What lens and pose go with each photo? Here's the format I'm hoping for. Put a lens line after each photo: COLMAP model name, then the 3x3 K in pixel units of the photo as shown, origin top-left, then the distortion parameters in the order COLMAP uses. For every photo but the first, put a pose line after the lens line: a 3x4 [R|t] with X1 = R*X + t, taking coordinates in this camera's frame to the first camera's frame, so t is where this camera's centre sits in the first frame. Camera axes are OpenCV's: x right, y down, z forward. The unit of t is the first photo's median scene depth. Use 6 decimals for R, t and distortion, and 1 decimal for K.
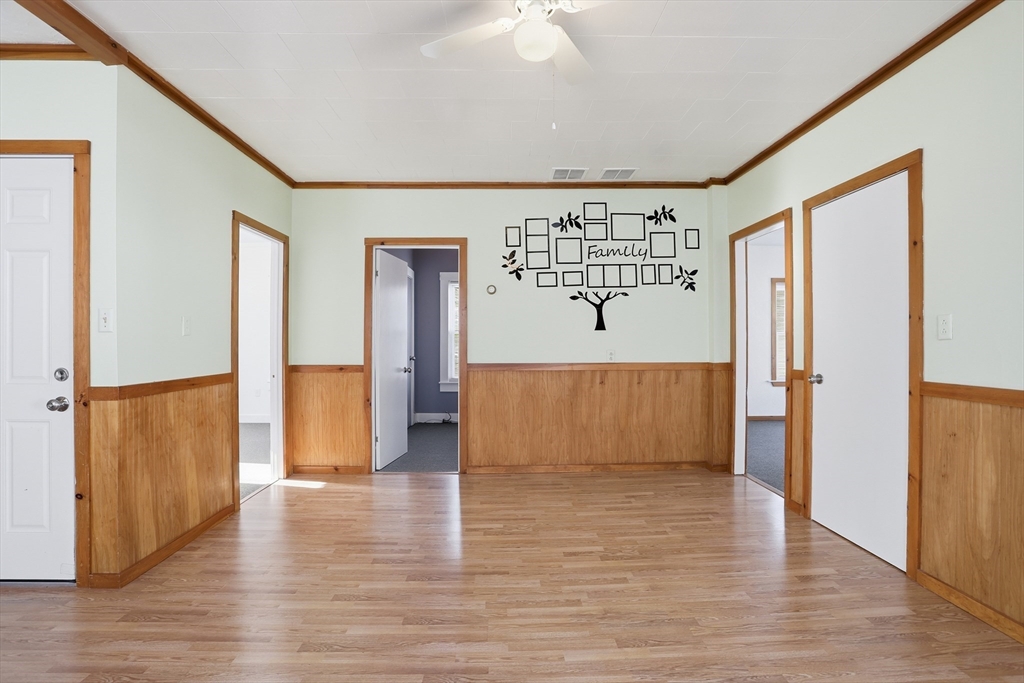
lens RADIAL K [[505.6, 0, 507.4], [0, 505.6, 341.0], [0, 0, 1]] dist [-0.064485, 0.026127]
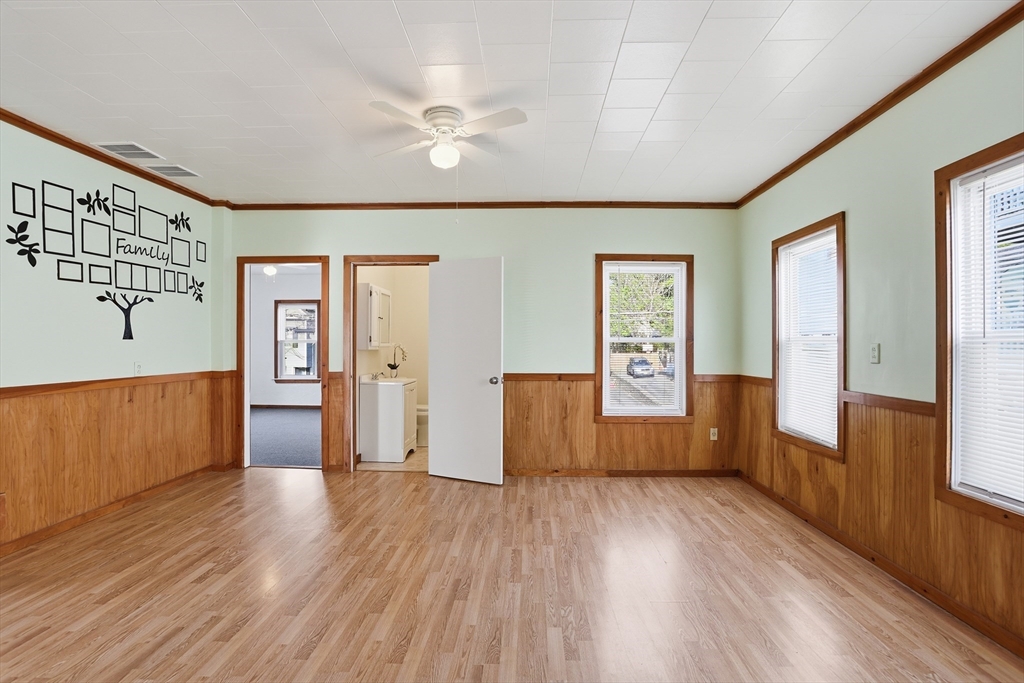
lens RADIAL K [[505.6, 0, 519.8], [0, 505.6, 345.1], [0, 0, 1]] dist [-0.064485, 0.026127]
pose [[0.039419, 0.002510, 0.999220, -0.642665], [-0.005698, 0.999981, -0.002287, -0.014472], [-0.999207, -0.005603, 0.039433, 0.317959]]
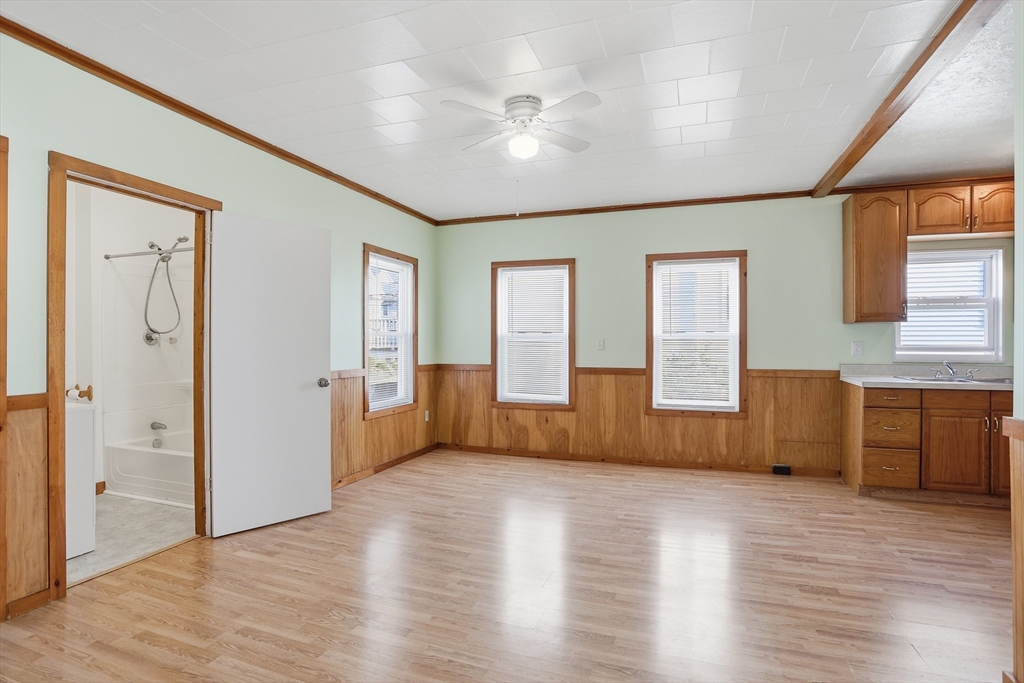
lens RADIAL K [[508.4, 0, 520.1], [0, 508.4, 342.6], [0, 0, 1]] dist [-0.036661, 0.007686]
pose [[-0.940718, -0.001964, 0.339183, -0.196319], [-0.003355, 0.999988, -0.003515, -0.007918], [-0.339172, -0.004445, -0.940714, 1.075174]]
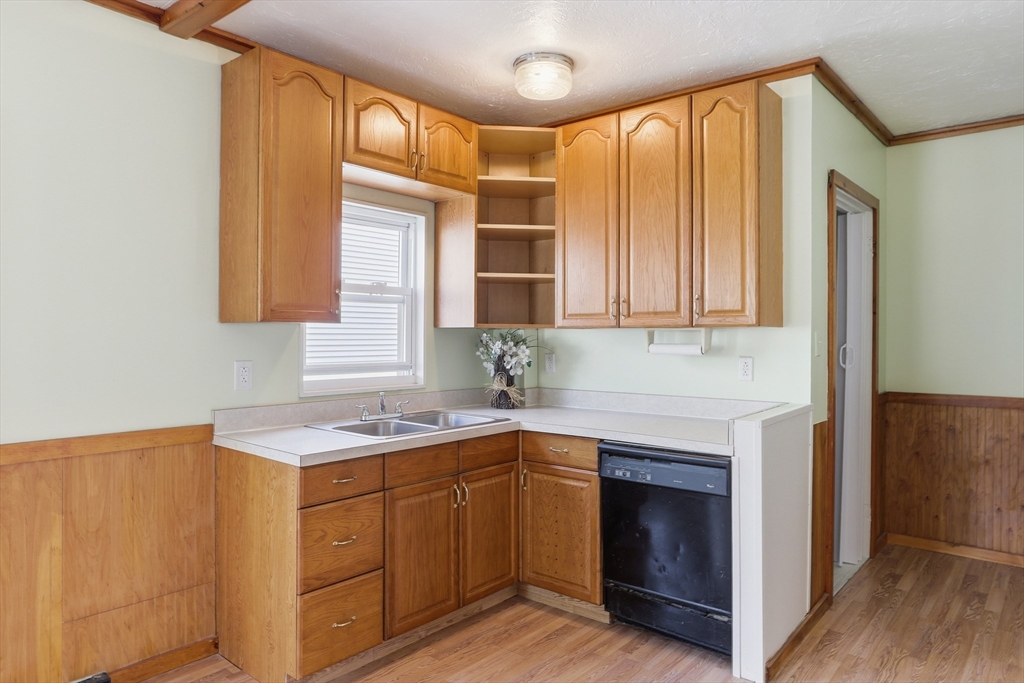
lens RADIAL K [[667.3, 0, 513.8], [0, 667.3, 335.5], [0, 0, 1]] dist [-0.041295, 0.031237]
pose [[-0.649126, -0.002368, -0.760678, -0.170465], [0.001350, 0.999990, -0.004265, -0.038489], [0.760680, -0.003796, -0.649116, 0.501898]]
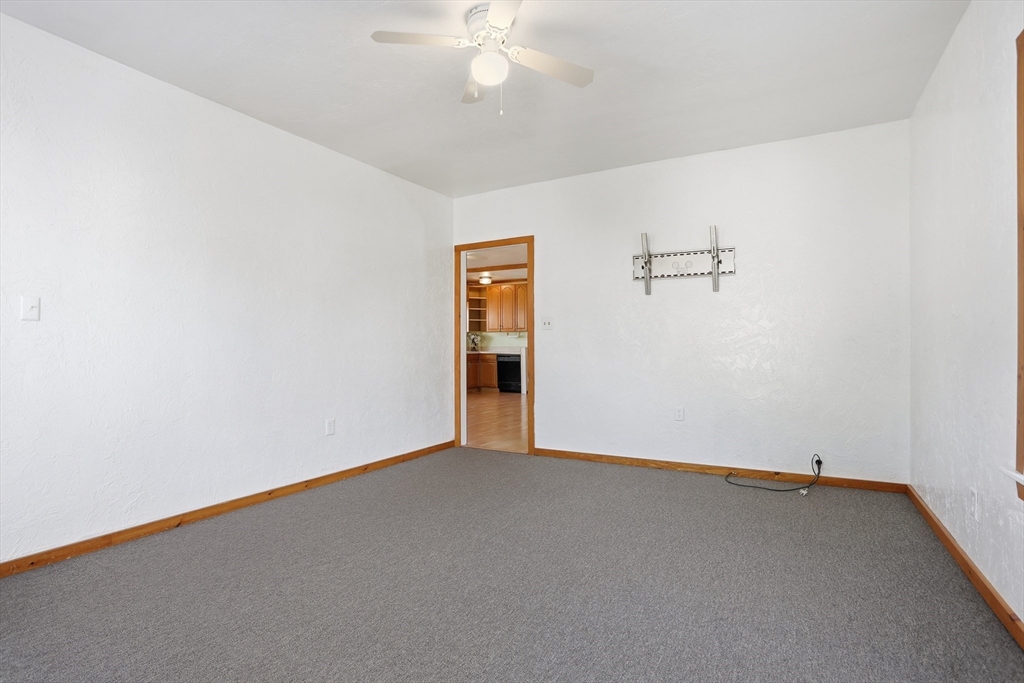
lens RADIAL K [[505.6, 0, 511.2], [0, 505.6, 342.6], [0, 0, 1]] dist [-0.064485, 0.026127]
pose [[-0.507334, -0.003079, -0.861744, 1.530770], [0.006779, 0.999948, -0.007564, 0.030473], [0.861723, -0.009679, -0.507287, 1.552816]]
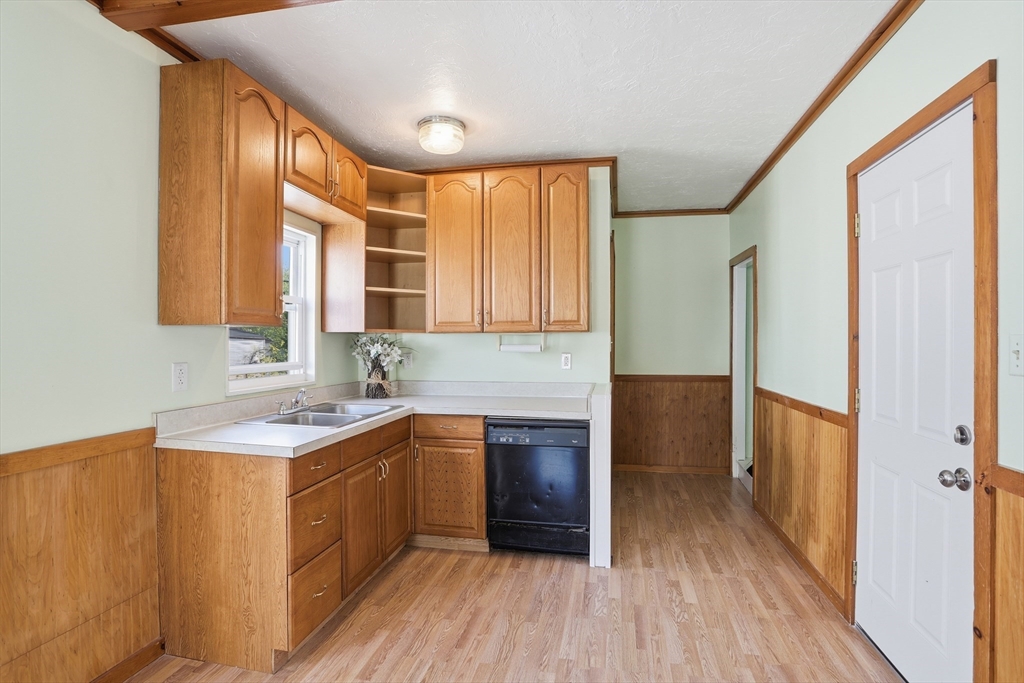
lens RADIAL K [[505.6, 0, 515.3], [0, 505.6, 346.9], [0, 0, 1]] dist [-0.064485, 0.026127]
pose [[-0.203953, 0.009597, -0.978934, -0.077901], [0.007273, 0.999939, 0.008287, -0.034331], [0.978954, -0.005429, -0.204010, 0.299480]]
